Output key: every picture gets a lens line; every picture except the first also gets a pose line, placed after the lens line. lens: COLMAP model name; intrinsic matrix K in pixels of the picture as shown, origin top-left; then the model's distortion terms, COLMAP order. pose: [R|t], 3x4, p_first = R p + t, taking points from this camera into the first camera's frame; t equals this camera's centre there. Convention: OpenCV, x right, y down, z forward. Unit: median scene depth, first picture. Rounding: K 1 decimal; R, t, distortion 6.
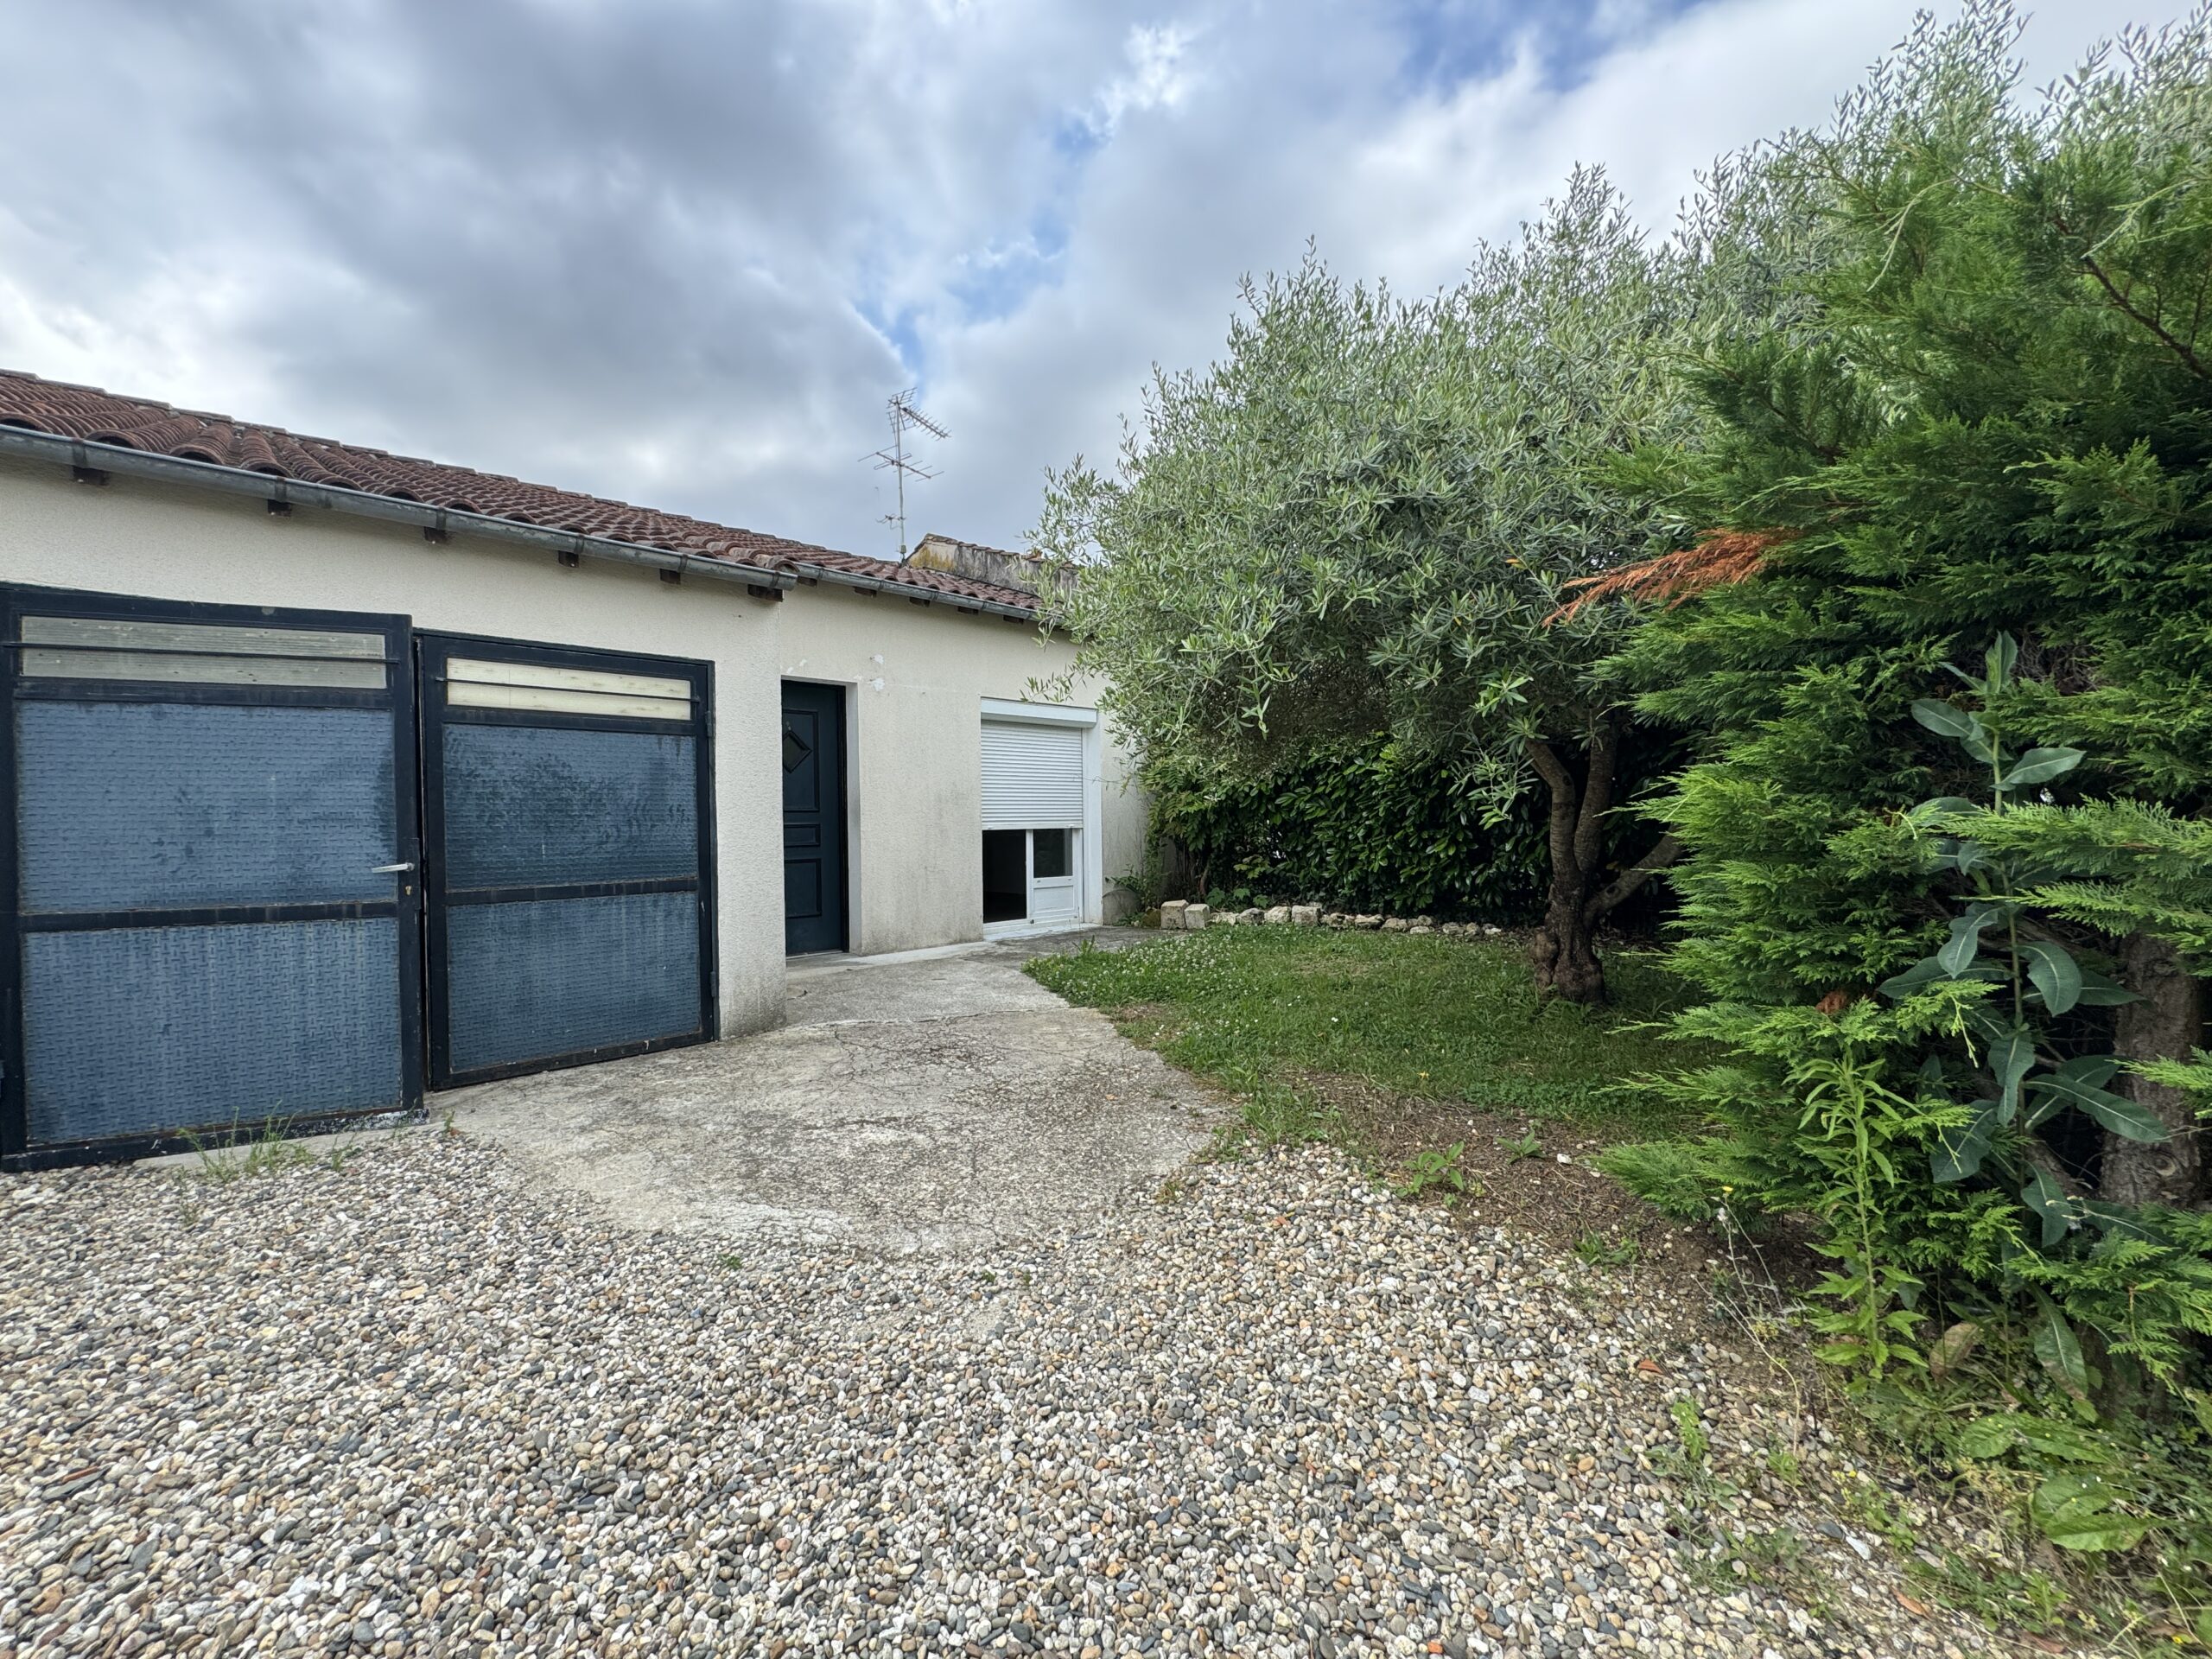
lens RADIAL K [[884.3, 0, 1102.4], [0, 884.3, 829.2], [0, 0, 1]] dist [-0.002868, -0.000183]
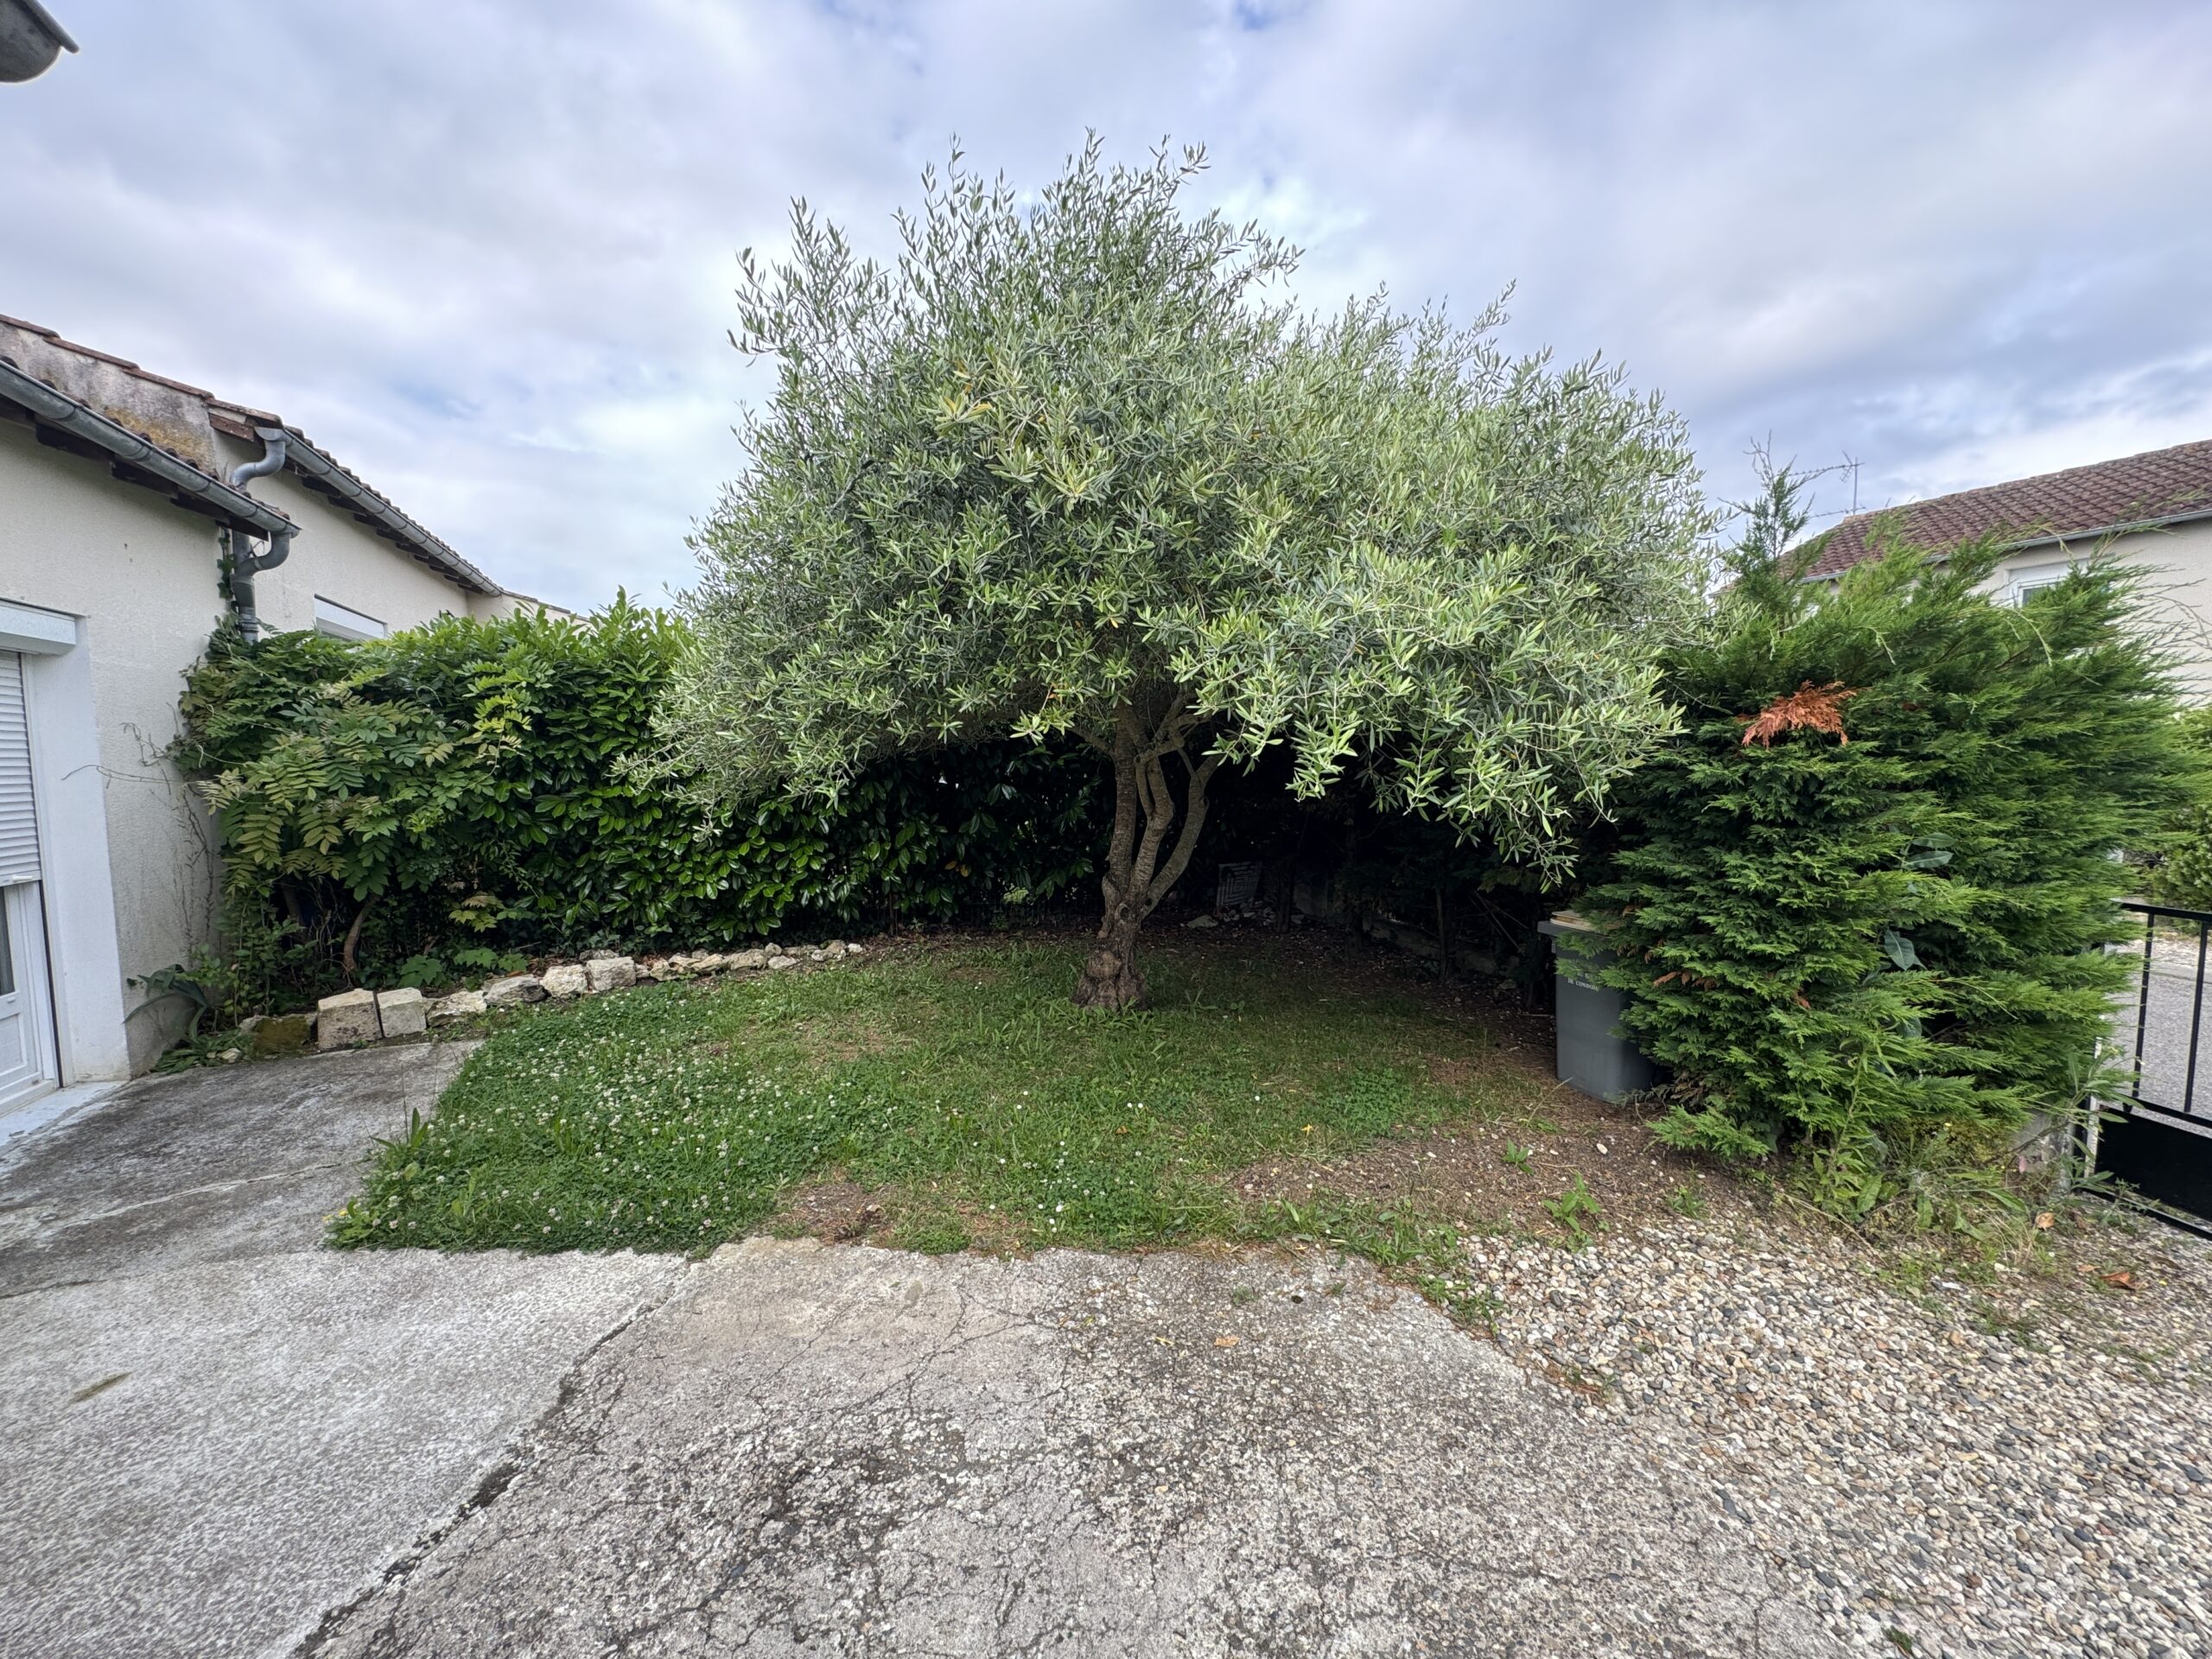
lens RADIAL K [[884.3, 0, 1103.9], [0, 884.3, 829.6], [0, 0, 1]] dist [-0.002868, -0.000183]
pose [[0.347191, -0.063455, 0.935645, -0.536272], [0.010043, 0.997902, 0.063951, -0.106722], [-0.937741, -0.012807, 0.347100, 0.748819]]
